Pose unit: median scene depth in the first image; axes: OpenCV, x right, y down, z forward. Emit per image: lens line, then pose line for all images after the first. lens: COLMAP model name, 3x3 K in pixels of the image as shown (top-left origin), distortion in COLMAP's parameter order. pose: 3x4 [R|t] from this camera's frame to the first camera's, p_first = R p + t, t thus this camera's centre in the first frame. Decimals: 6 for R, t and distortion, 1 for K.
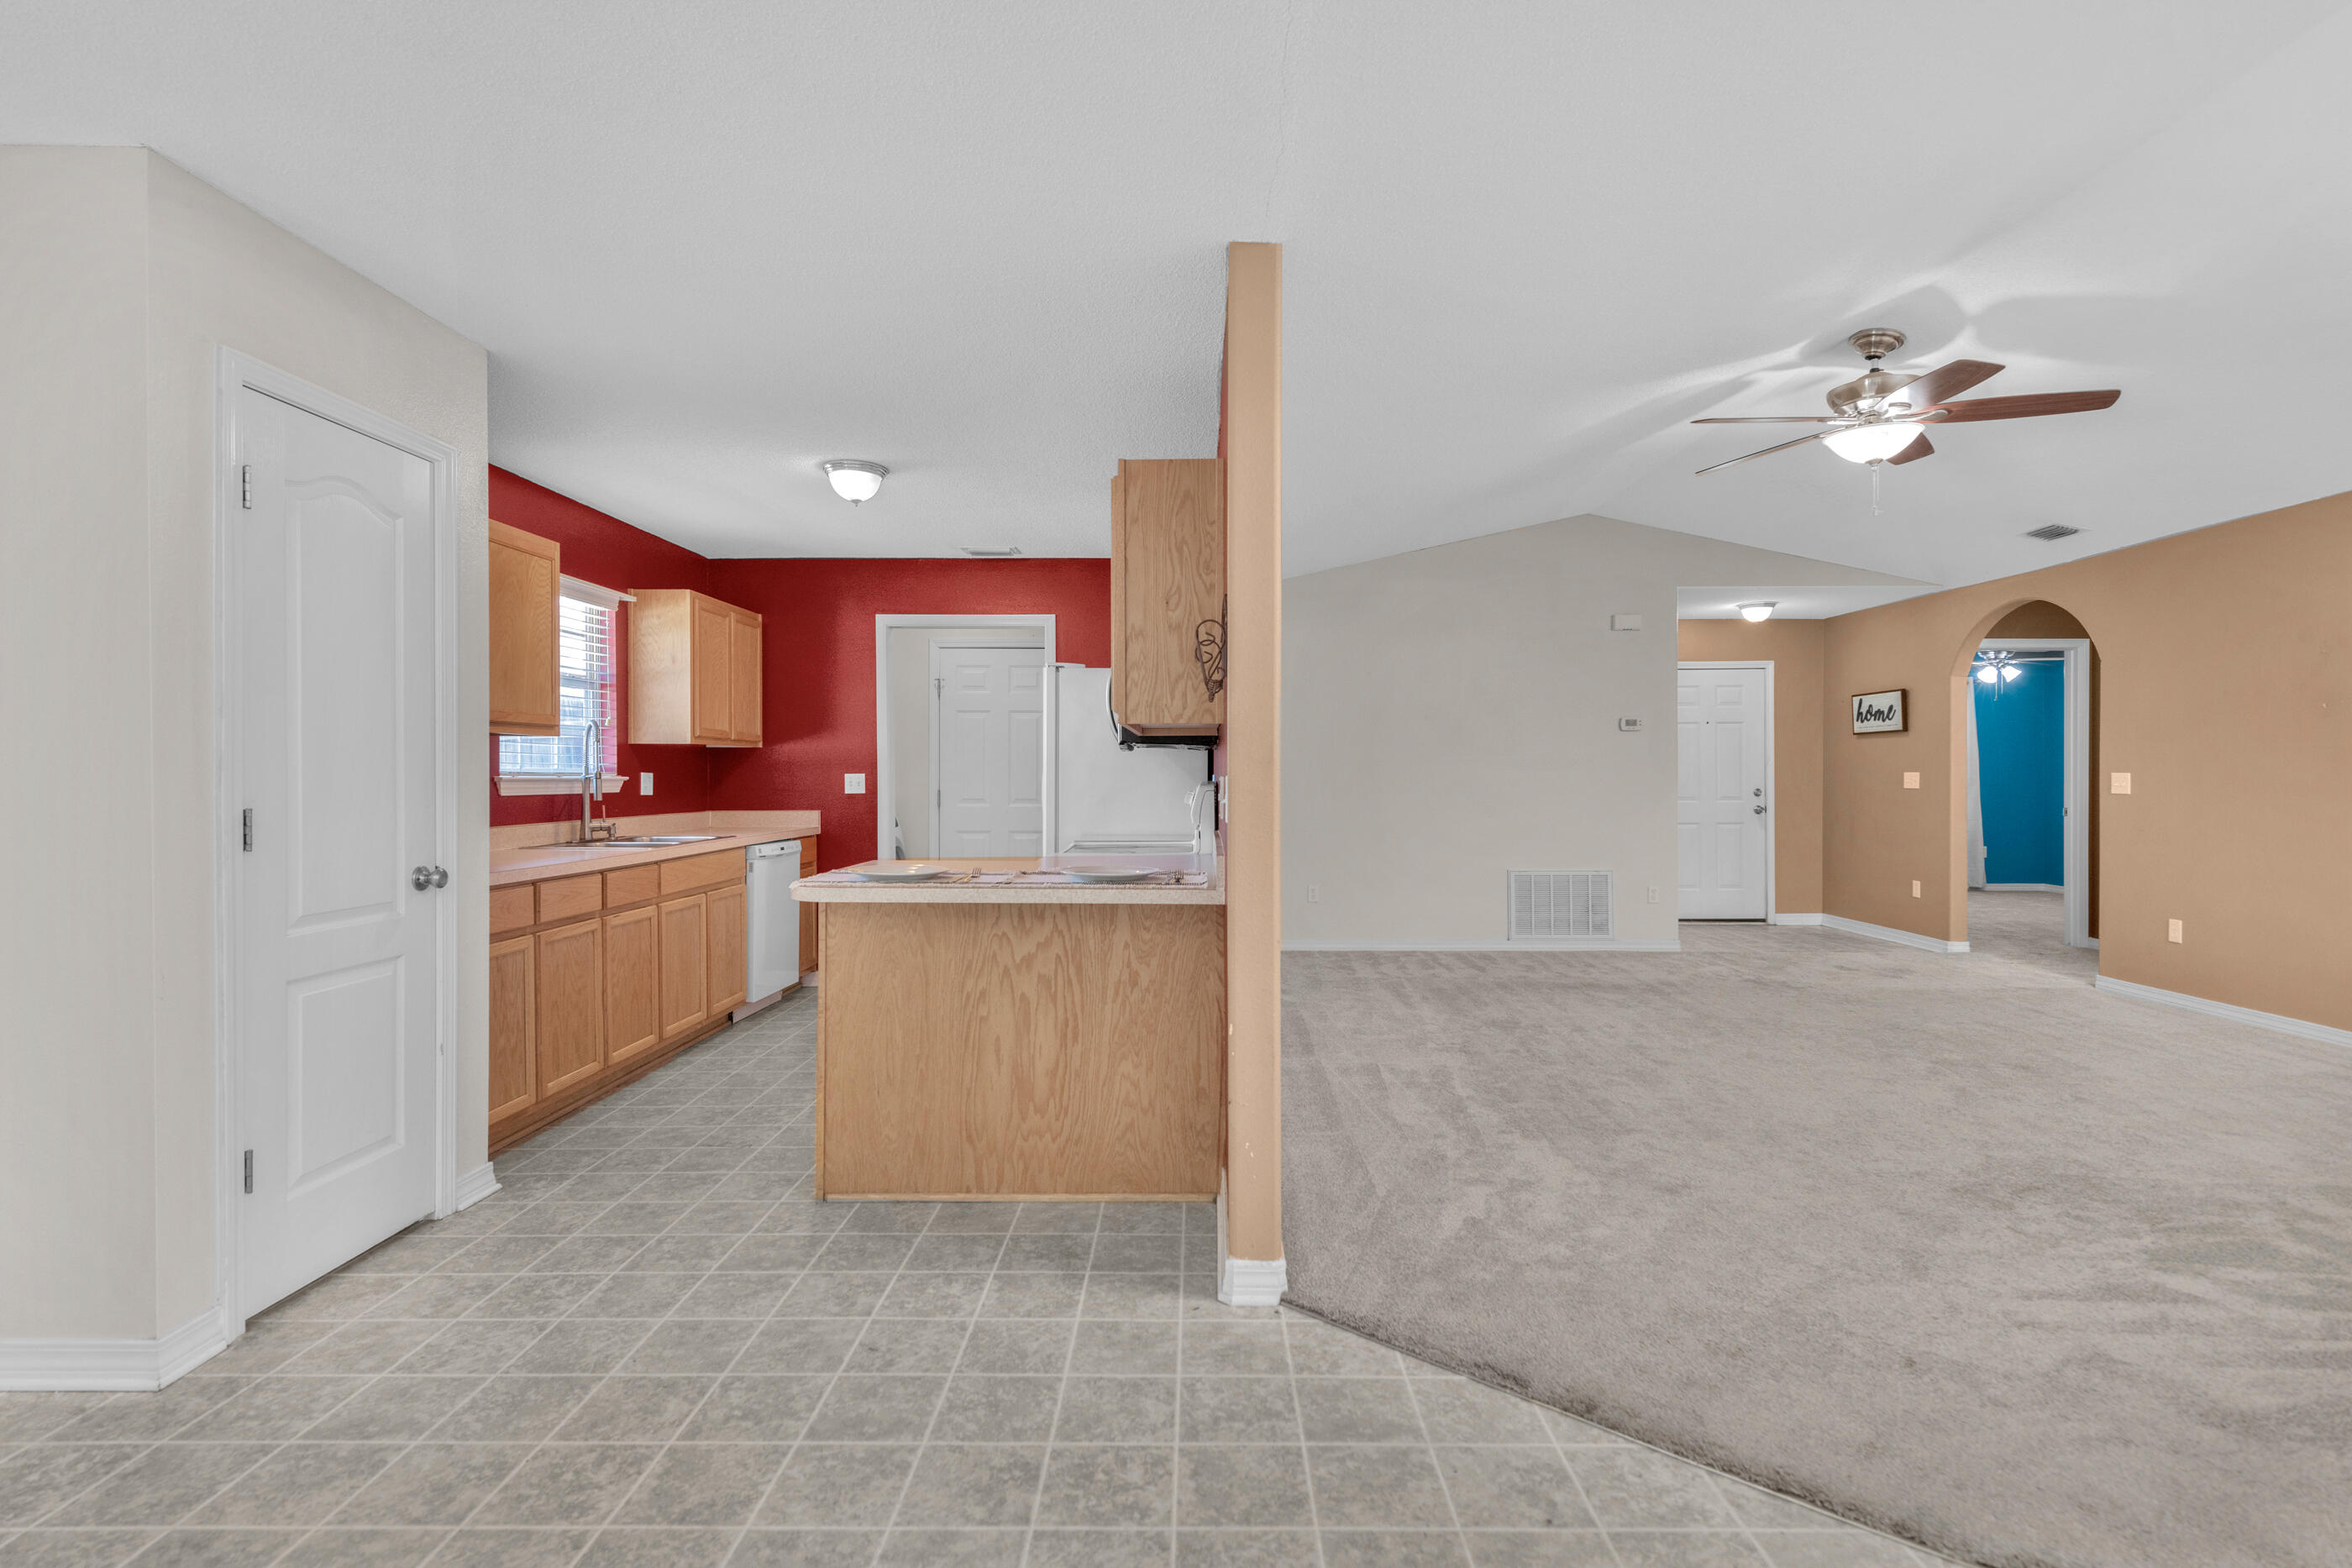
lens RADIAL K [[1134.4, 0, 1215.7], [0, 1134.4, 775.8], [0, 0, 1]] dist [0.025891, -0.010944]
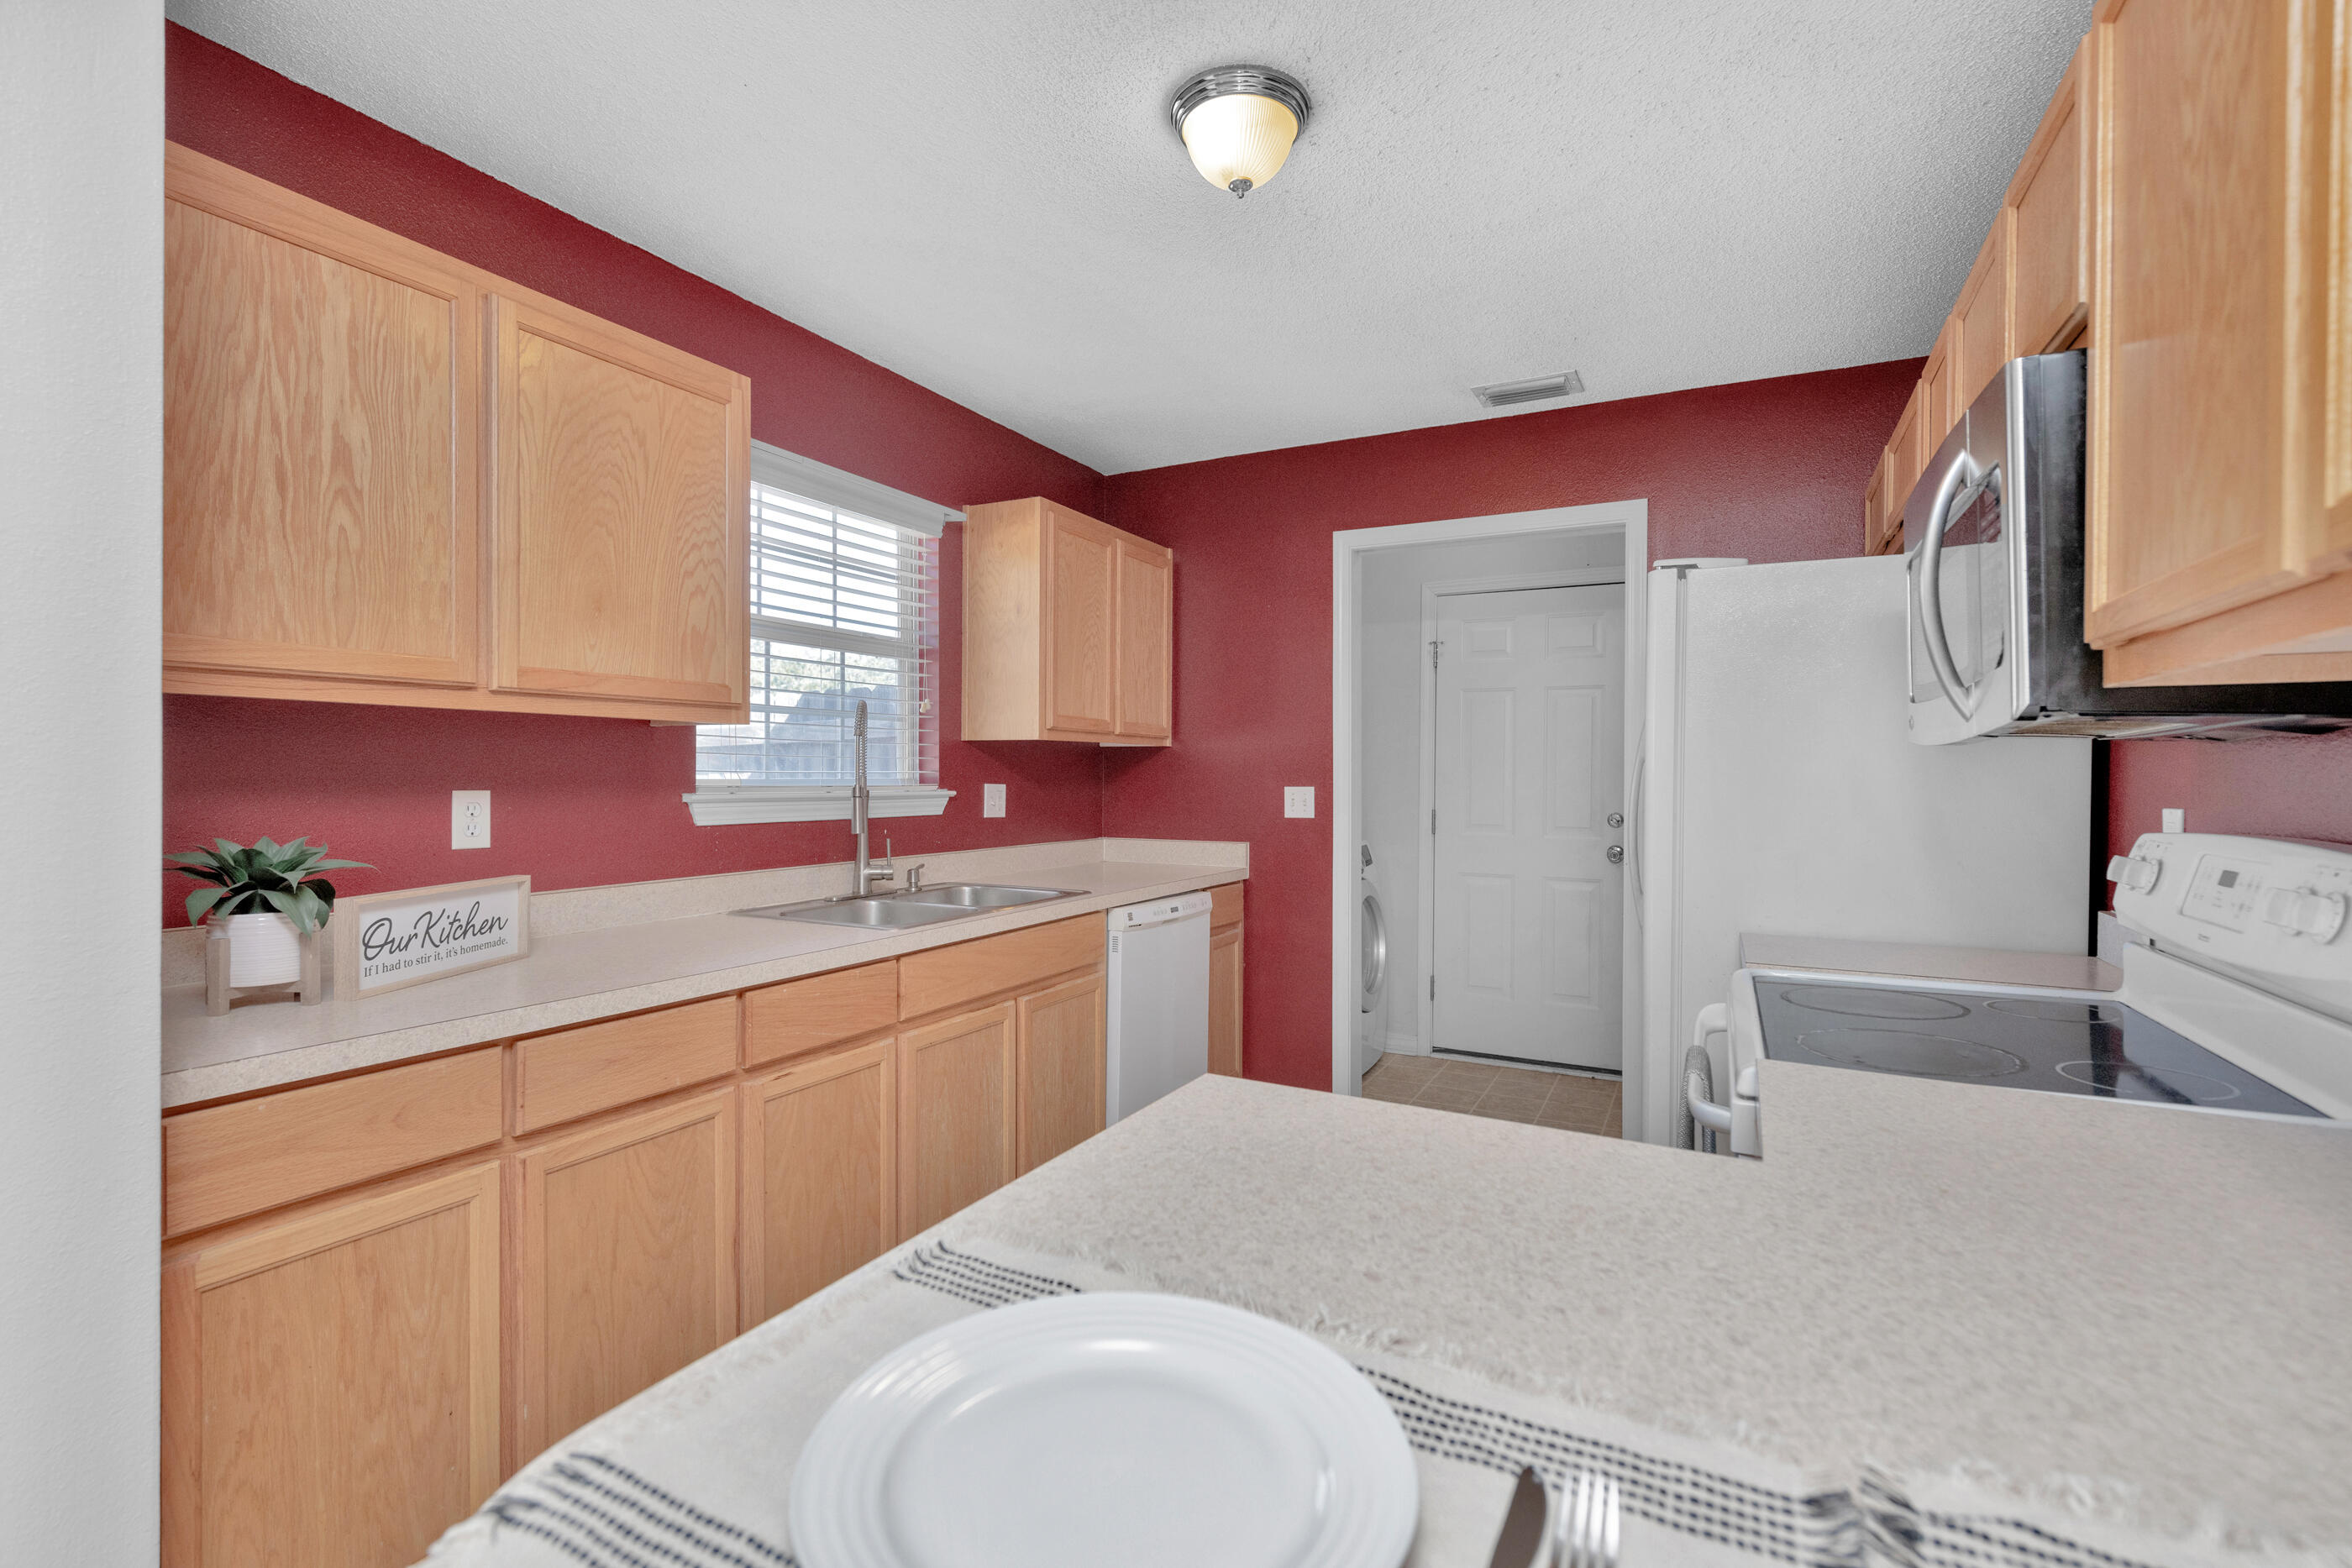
lens RADIAL K [[1062.9, 0, 1207.4], [0, 1062.9, 778.5], [0, 0, 1]] dist [0.024860, -0.010423]
pose [[0.894186, 0.009876, -0.447587, -0.113907], [-0.009057, 0.999951, 0.003970, -0.010086], [0.447604, 0.000504, 0.894232, 0.525629]]
